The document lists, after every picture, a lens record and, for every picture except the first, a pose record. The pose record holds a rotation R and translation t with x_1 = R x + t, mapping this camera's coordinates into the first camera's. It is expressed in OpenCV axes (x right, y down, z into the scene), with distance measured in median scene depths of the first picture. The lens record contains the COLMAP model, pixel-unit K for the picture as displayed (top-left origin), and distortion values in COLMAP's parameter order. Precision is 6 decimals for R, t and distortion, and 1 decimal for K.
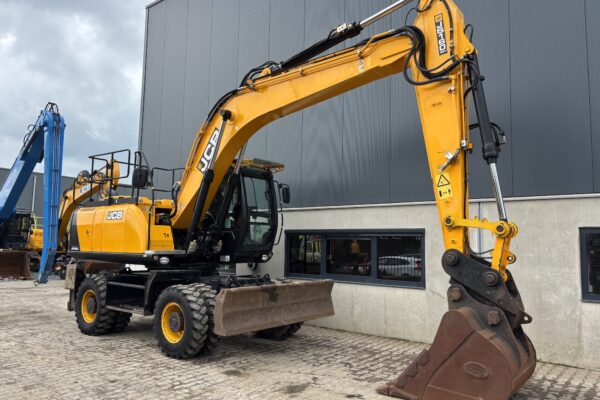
lens RADIAL K [[450.7, 0, 304.9], [0, 450.7, 201.0], [0, 0, 1]] dist [0.041569, -0.004227]
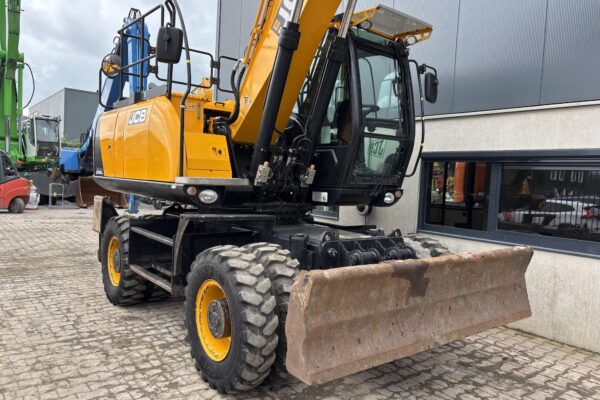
lens RADIAL K [[454.6, 0, 298.7], [0, 454.6, 200.0], [0, 0, 1]] dist [0.036827, -0.033138]
pose [[0.970333, 0.039959, -0.238447, -0.070204], [-0.006510, 0.990208, 0.139448, 0.054838], [0.241685, -0.133759, 0.961092, 0.469883]]
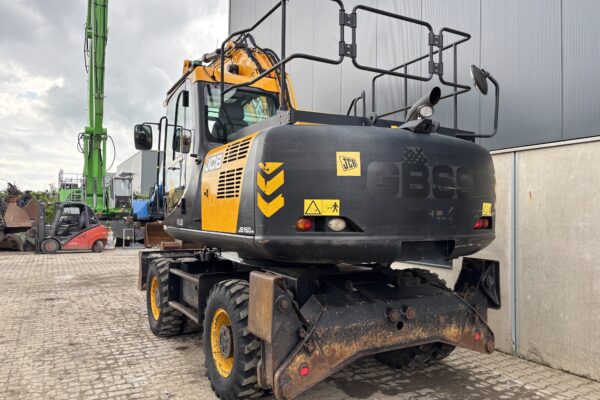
lens RADIAL K [[454.6, 0, 298.7], [0, 454.6, 200.0], [0, 0, 1]] dist [0.036827, -0.033138]
pose [[0.918012, -0.022553, -0.395911, 0.334871], [0.045768, 0.997735, 0.049289, 0.025683], [0.393903, -0.063368, 0.916965, 0.181361]]
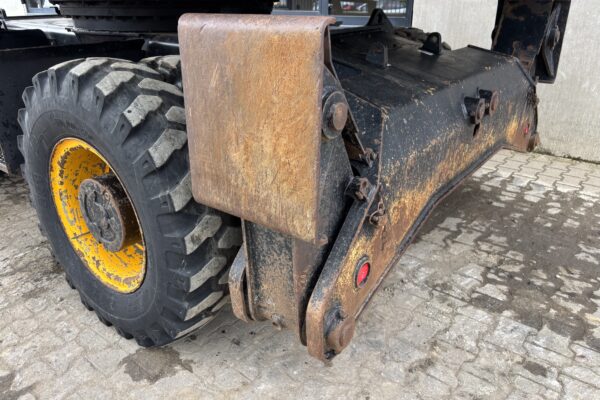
lens RADIAL K [[454.6, 0, 298.7], [0, 454.6, 200.0], [0, 0, 1]] dist [0.036827, -0.033138]
pose [[0.999581, -0.014297, -0.025169, 0.144668], [0.024805, 0.871246, 0.490220, 0.100555], [0.014920, -0.490639, 0.871235, 0.435390]]
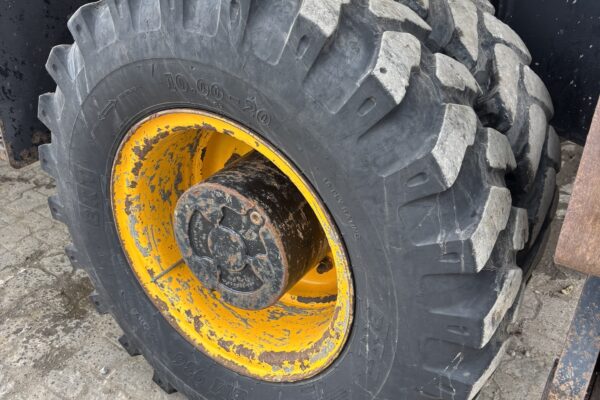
lens RADIAL K [[611.0, 0, 300.0], [0, 611.0, 190.8], [0, 0, 1]] dist [0.005696, -0.011409]
pose [[0.997628, -0.036615, 0.058285, 0.056895], [-0.003713, 0.816913, 0.576748, 0.108082], [-0.068731, -0.575597, 0.814840, 0.497350]]
